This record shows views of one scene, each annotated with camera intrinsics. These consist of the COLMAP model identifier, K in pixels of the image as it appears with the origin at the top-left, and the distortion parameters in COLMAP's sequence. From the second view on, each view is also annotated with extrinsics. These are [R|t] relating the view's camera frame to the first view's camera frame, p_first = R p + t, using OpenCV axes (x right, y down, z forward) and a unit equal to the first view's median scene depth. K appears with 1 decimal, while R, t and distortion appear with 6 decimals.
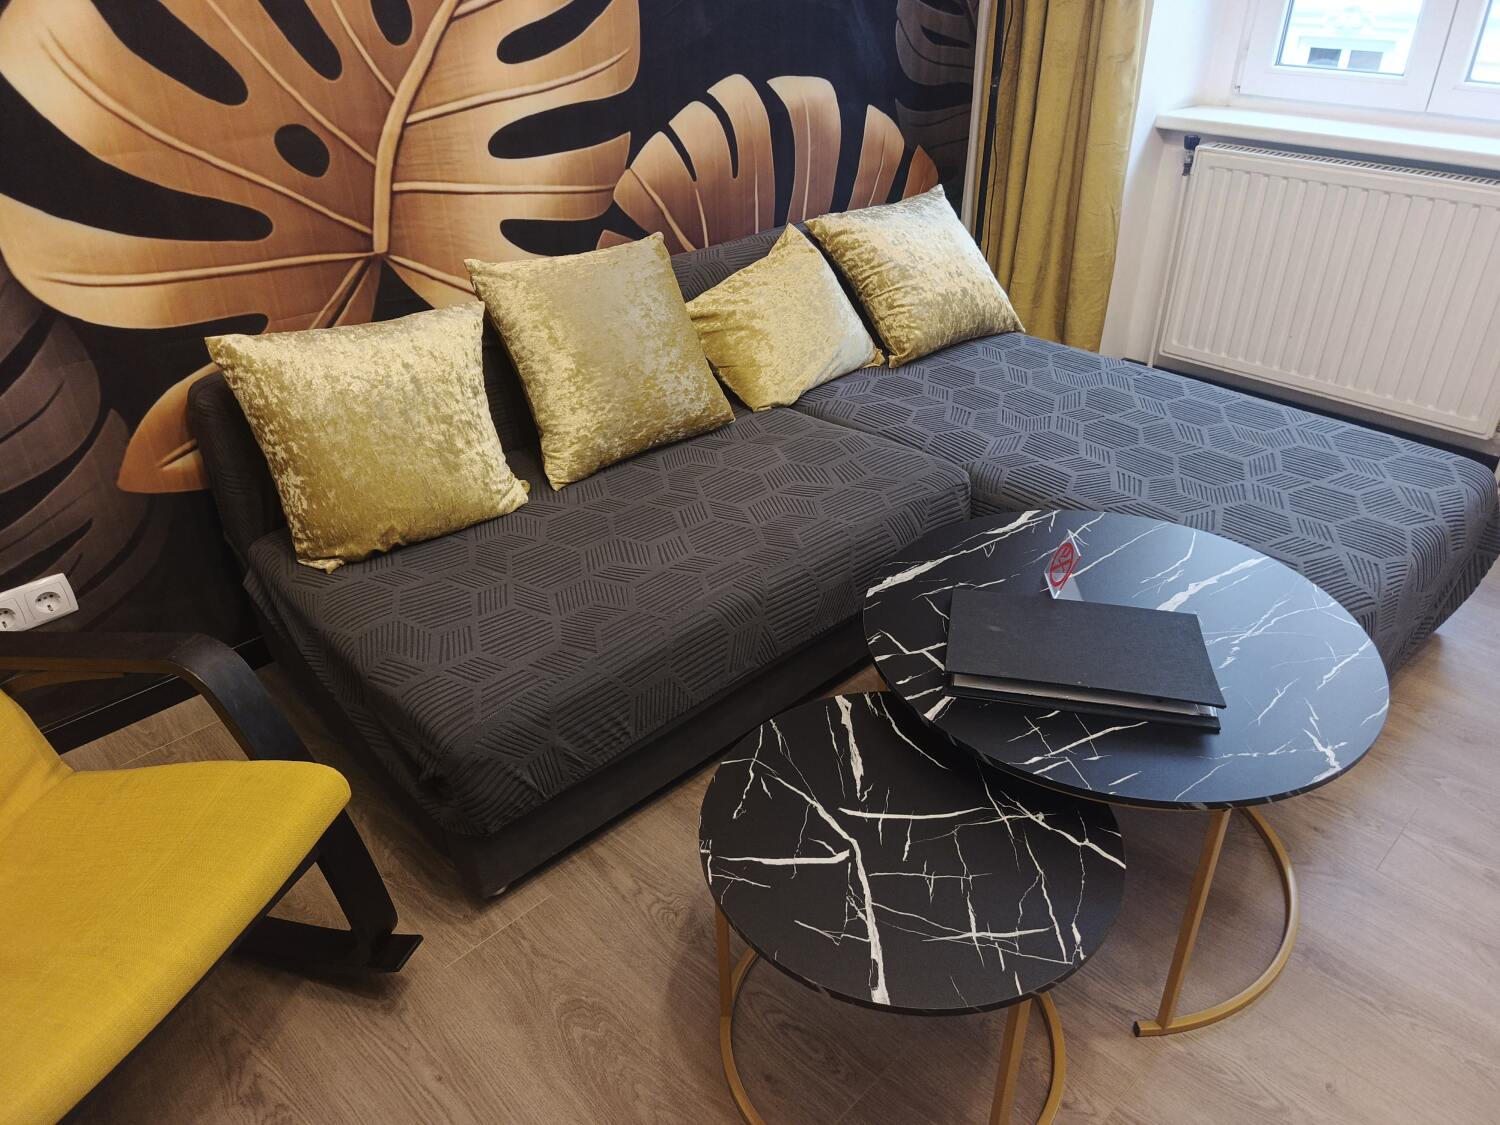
lens RADIAL K [[1029.7, 0, 754.5], [0, 1029.7, 563.0], [0, 0, 1]] dist [0.093587, -0.121092]
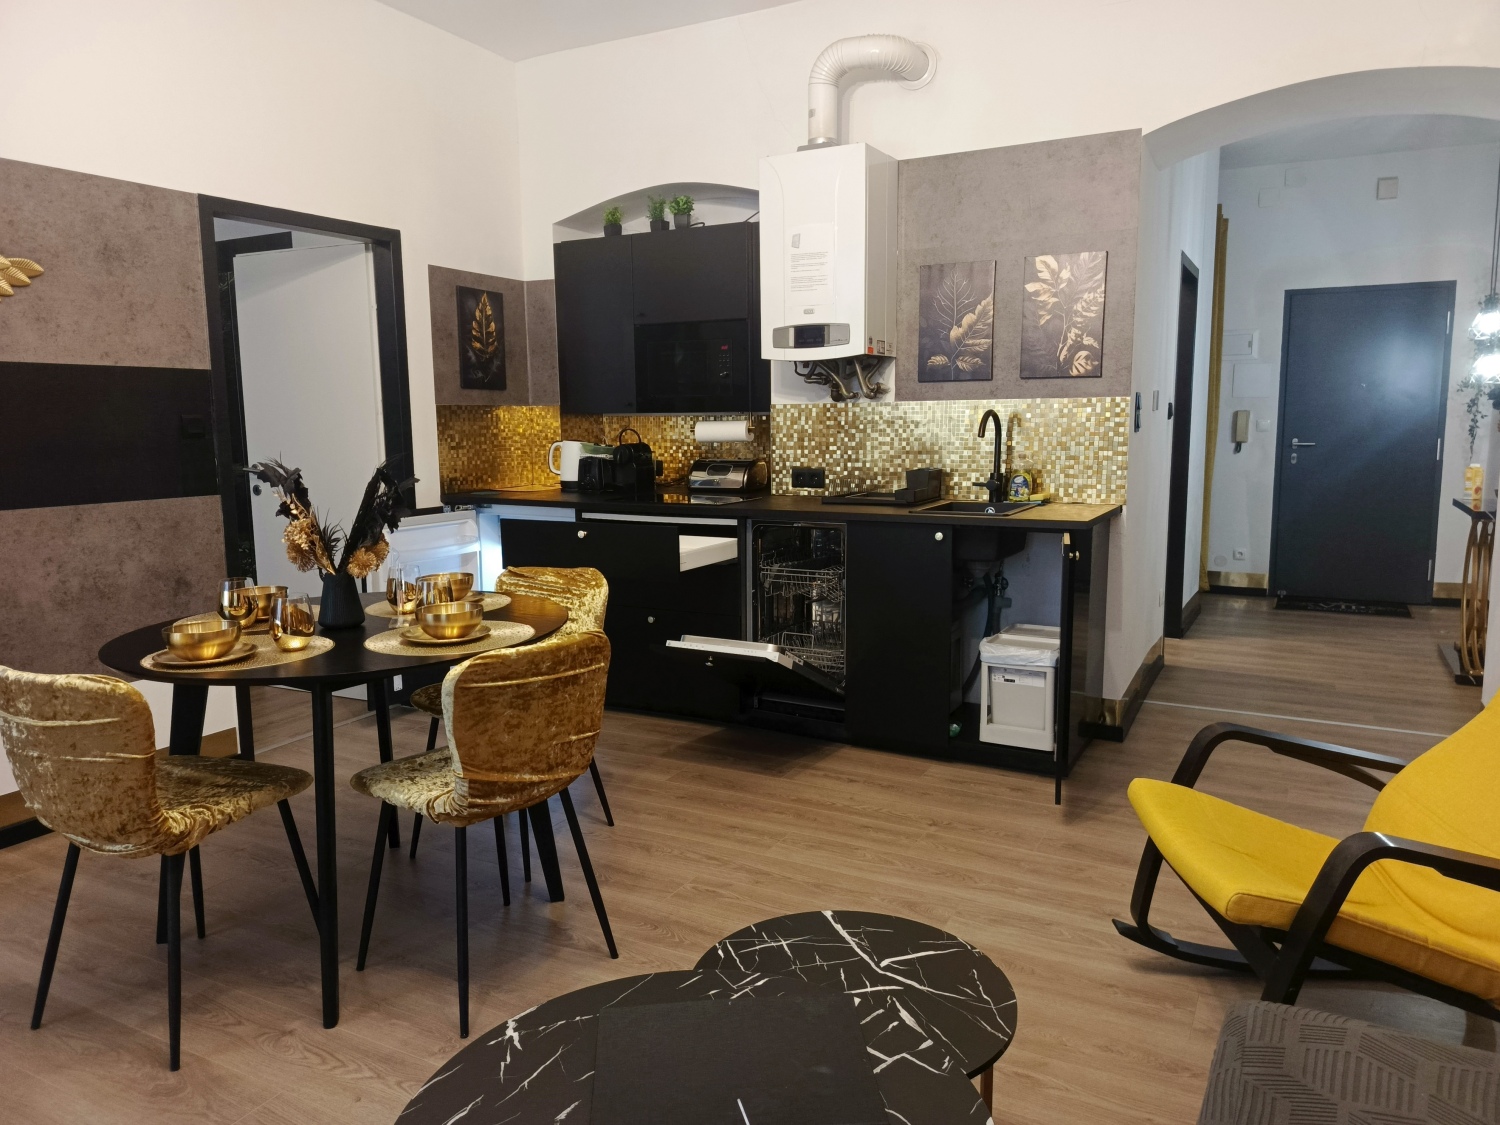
lens RADIAL K [[1029.7, 0, 754.5], [0, 1029.7, 563.0], [0, 0, 1]] dist [0.093587, -0.121092]
pose [[-0.954827, 0.069559, -0.288906, 0.364269], [-0.132544, 0.770461, 0.623556, -0.575482], [0.265965, 0.633681, -0.726438, 0.966876]]
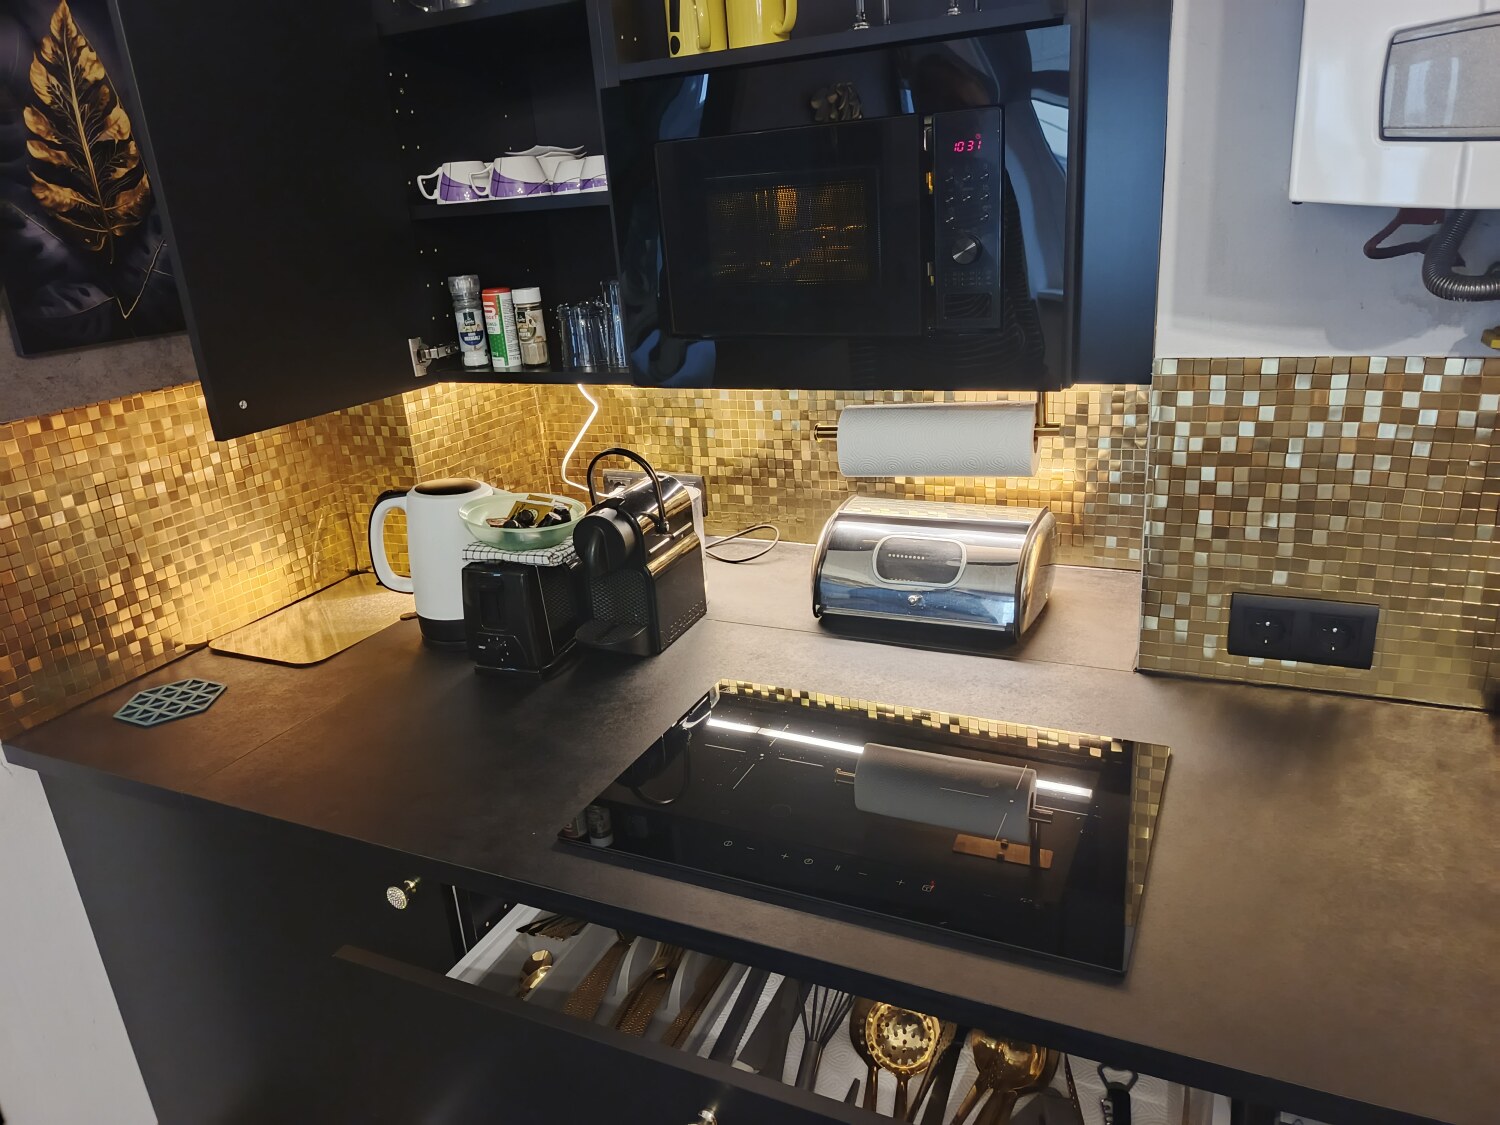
lens RADIAL K [[1041.8, 0, 746.7], [0, 1041.8, 549.4], [0, 0, 1]] dist [0.037266, -0.040718]
pose [[-0.936218, 0.191883, -0.294410, 0.077531], [-0.101790, 0.653788, 0.749800, 0.192925], [0.336356, 0.731944, -0.592556, -0.508661]]
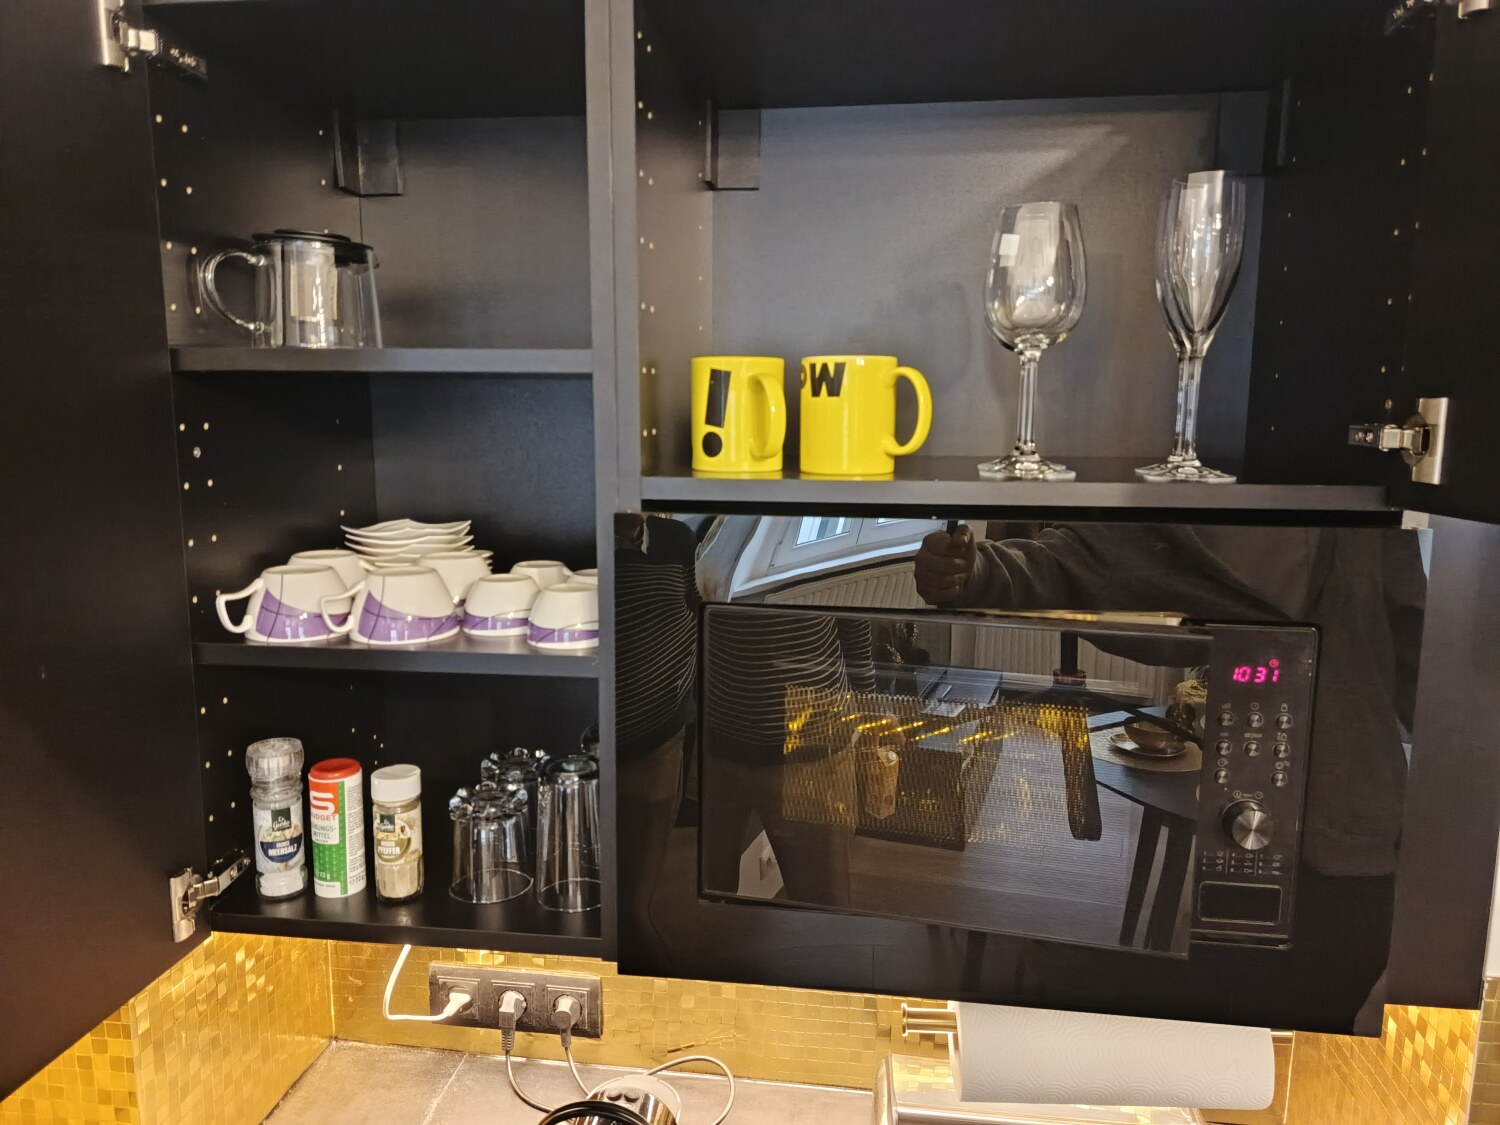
lens RADIAL K [[1068.5, 0, 744.6], [0, 1068.5, 564.1], [0, 0, 1]] dist [0.069203, -0.075999]
pose [[-0.787033, 0.108080, -0.607370, 0.125598], [-0.314844, 0.776292, 0.546117, 0.284272], [0.530521, 0.621039, -0.576939, -0.872871]]
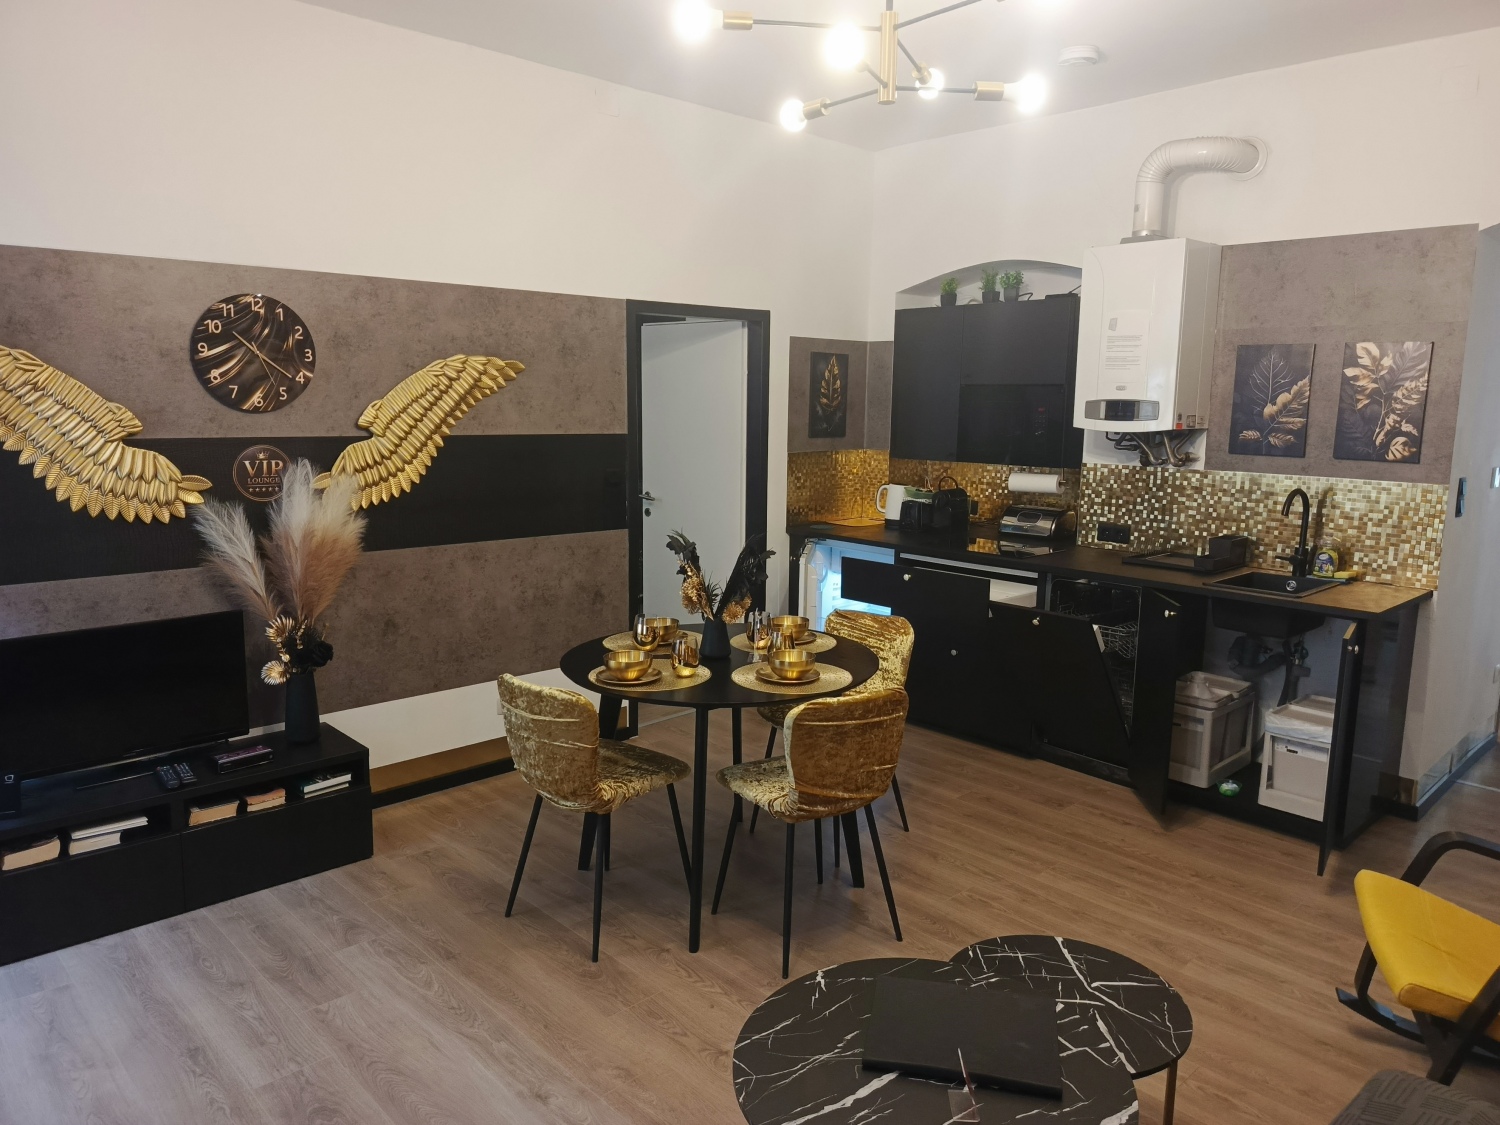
lens RADIAL K [[1035.9, 0, 753.7], [0, 1035.9, 553.6], [0, 0, 1]] dist [0.057627, -0.084154]
pose [[-0.999802, 0.003338, 0.019631, 0.384869], [0.015324, 0.758547, 0.651438, -0.894681], [-0.012717, 0.651610, -0.758448, 1.138275]]
